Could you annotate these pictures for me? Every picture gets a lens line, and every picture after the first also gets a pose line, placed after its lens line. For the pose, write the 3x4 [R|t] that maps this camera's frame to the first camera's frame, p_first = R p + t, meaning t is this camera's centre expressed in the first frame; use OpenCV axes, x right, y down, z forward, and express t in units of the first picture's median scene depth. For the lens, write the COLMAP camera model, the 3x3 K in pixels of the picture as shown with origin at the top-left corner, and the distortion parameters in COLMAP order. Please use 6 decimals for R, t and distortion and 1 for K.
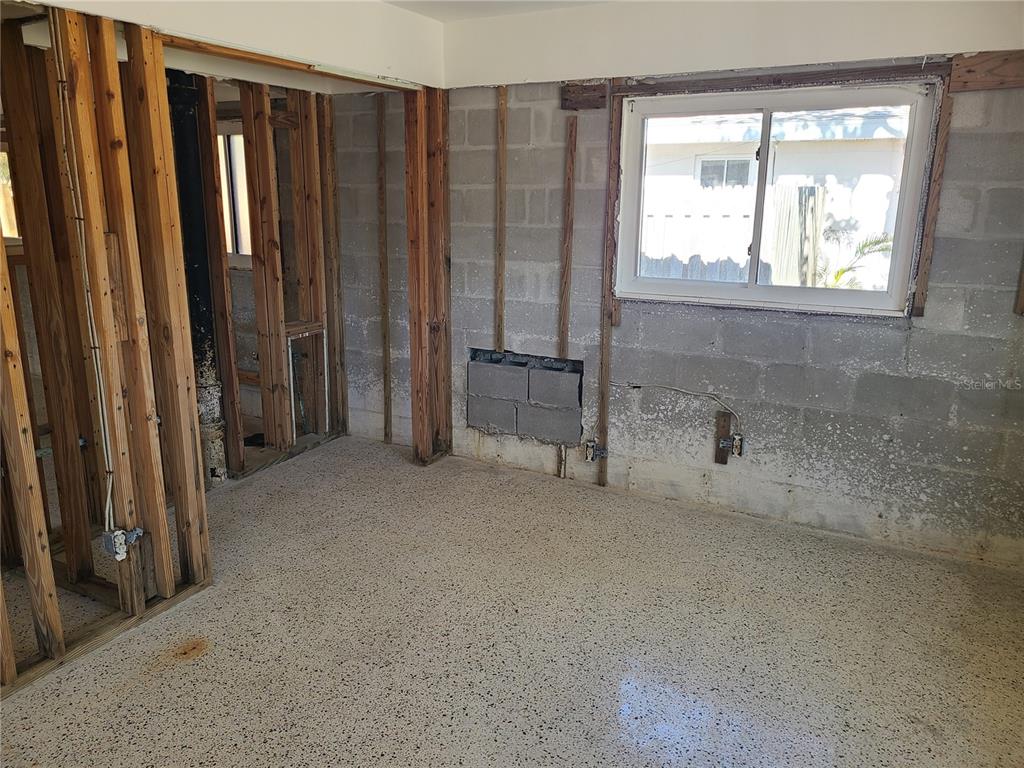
lens RADIAL K [[776.7, 0, 512.0], [0, 776.7, 384.0], [0, 0, 1]] dist [0.080443, -0.043323]
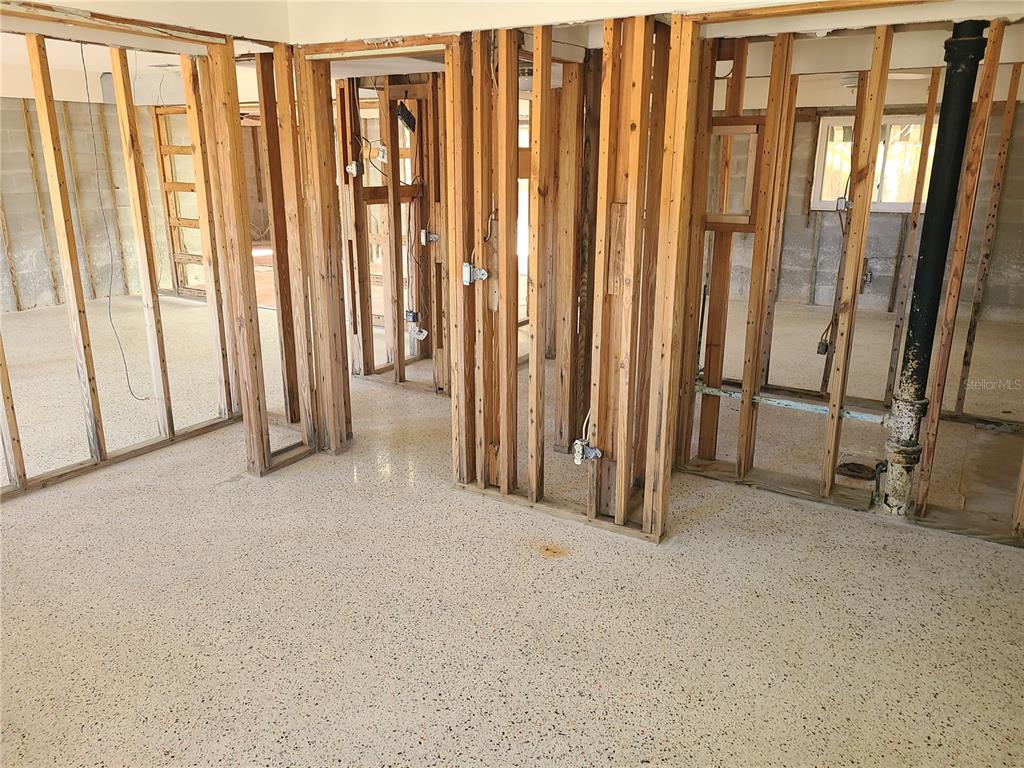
lens RADIAL K [[779.3, 0, 509.0], [0, 779.3, 378.5], [0, 0, 1]] dist [0.087248, -0.082218]
pose [[-0.072399, 0.263235, -0.962011, 0.370284], [-0.247625, 0.929598, 0.273001, -0.118911], [0.966147, 0.257983, -0.002118, 0.477248]]
